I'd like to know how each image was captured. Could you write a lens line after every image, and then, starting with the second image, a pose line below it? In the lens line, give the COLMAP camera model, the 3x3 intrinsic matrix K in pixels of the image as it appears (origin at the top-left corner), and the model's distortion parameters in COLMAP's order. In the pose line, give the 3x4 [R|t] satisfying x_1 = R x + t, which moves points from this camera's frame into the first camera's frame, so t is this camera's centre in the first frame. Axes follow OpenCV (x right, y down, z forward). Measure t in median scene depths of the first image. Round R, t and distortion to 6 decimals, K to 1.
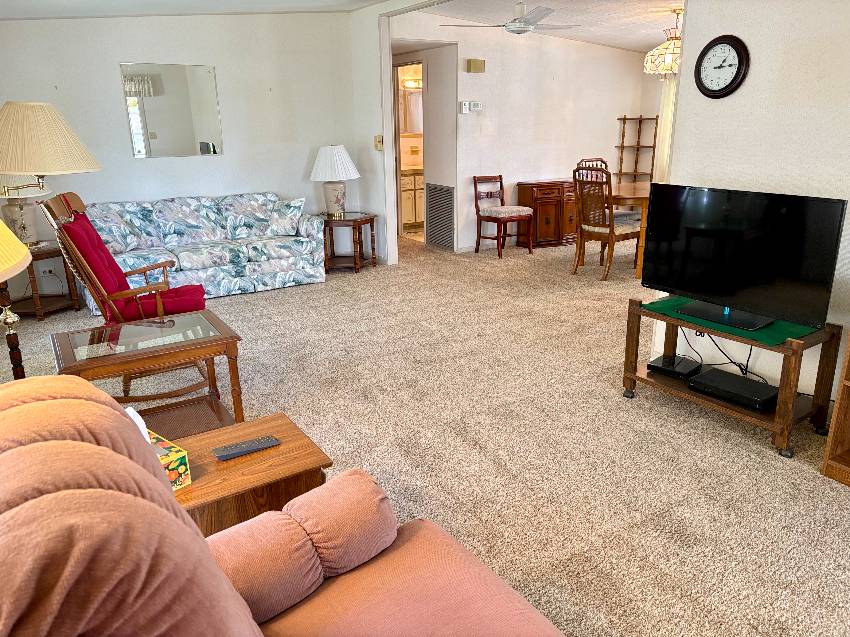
lens RADIAL K [[656.7, 0, 424.8], [0, 656.7, 319.1], [0, 0, 1]] dist [0.058769, -0.045428]
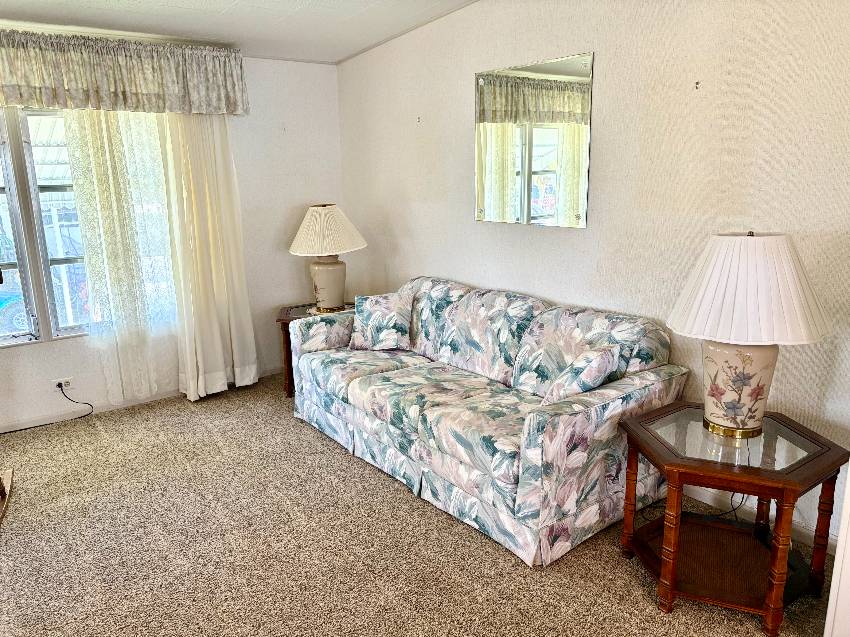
lens RADIAL K [[656.7, 0, 430.1], [0, 656.7, 319.9], [0, 0, 1]] dist [0.058769, -0.045428]
pose [[0.113526, 0.245107, -0.962826, 0.194336], [-0.282075, 0.937166, 0.205315, -0.271704], [0.952652, 0.248280, 0.175532, 0.877659]]
